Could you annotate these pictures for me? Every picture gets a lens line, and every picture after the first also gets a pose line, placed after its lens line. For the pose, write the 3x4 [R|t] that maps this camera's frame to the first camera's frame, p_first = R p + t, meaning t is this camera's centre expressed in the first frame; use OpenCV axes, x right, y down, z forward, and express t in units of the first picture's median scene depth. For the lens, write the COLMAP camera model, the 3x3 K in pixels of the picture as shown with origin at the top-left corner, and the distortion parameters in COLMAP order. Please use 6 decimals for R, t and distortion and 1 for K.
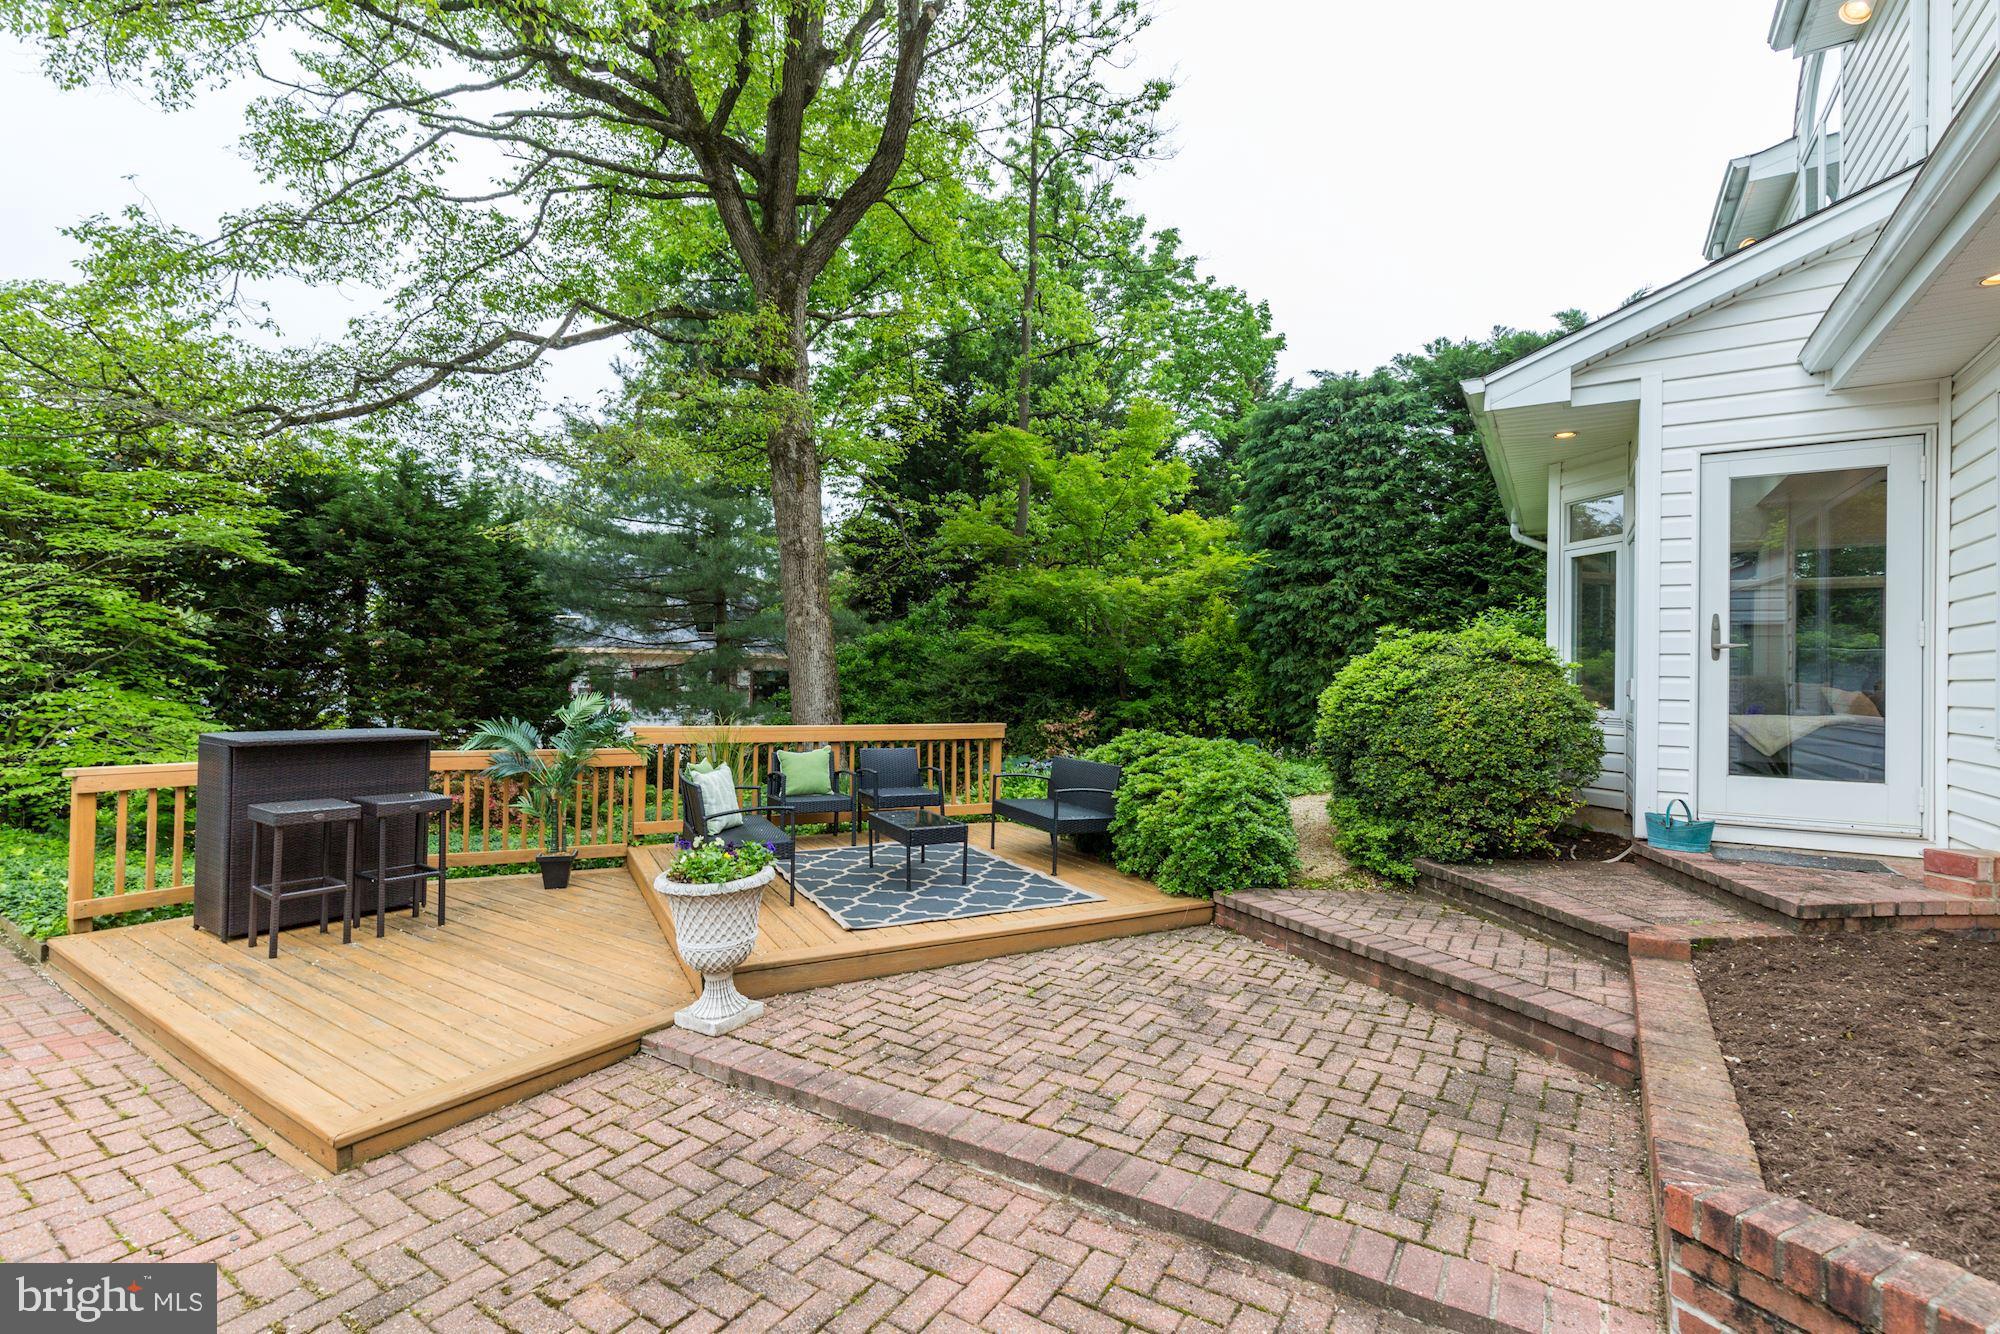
lens RADIAL K [[908.6, 0, 1000.9], [0, 908.6, 669.1], [0, 0, 1]] dist [-0.000557, 0.000163]
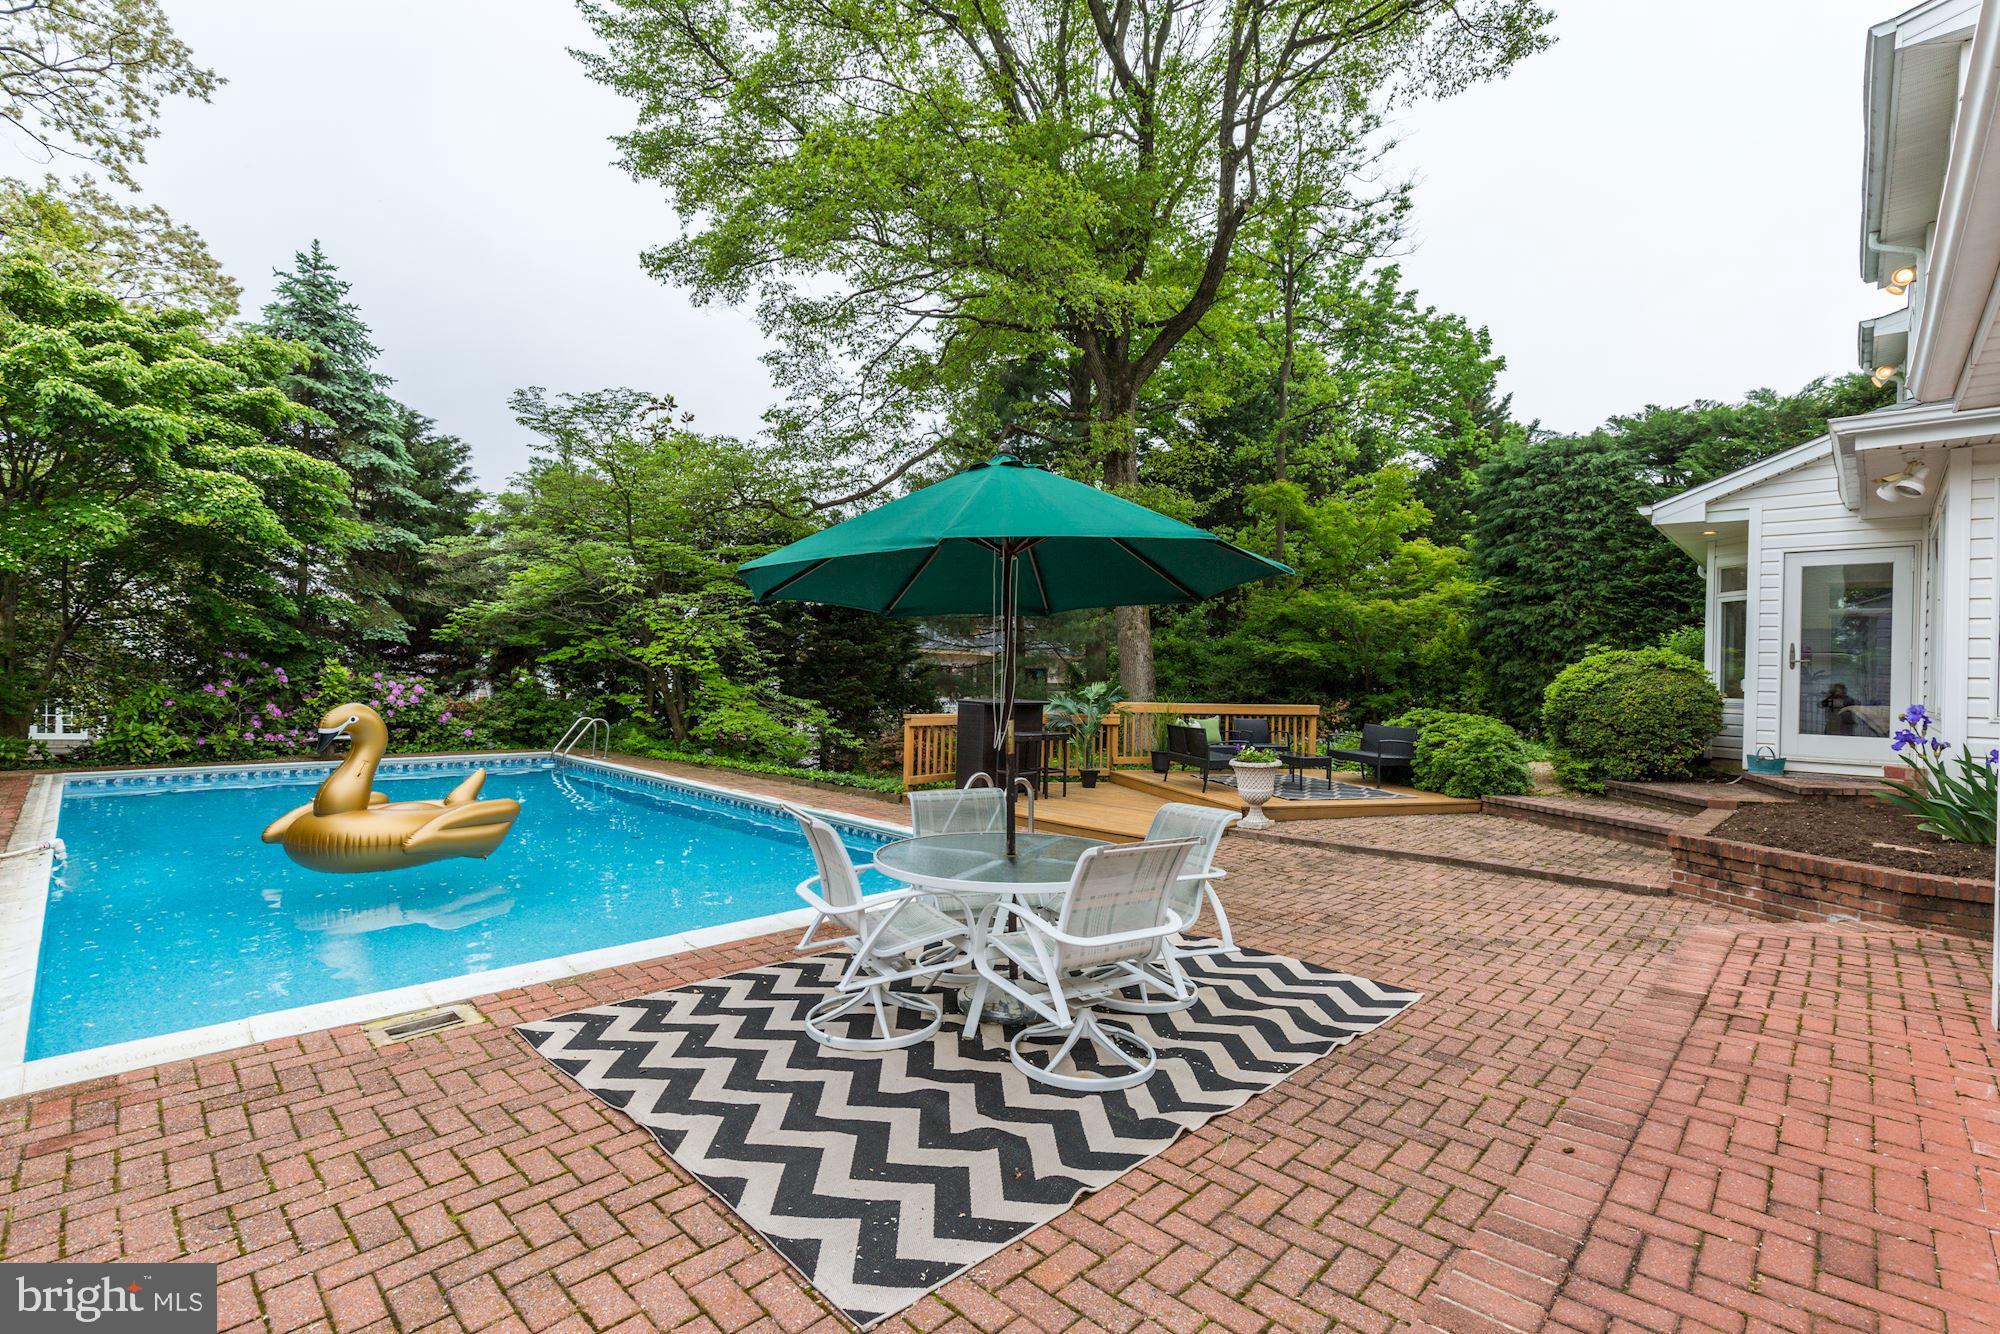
lens RADIAL K [[908.6, 0, 1000.9], [0, 908.6, 669.1], [0, 0, 1]] dist [-0.000557, 0.000163]
pose [[0.981365, 0.006578, -0.192040, -0.154264], [-0.005927, 0.999975, 0.003965, -0.002985], [0.192061, -0.002753, 0.981379, -0.411180]]
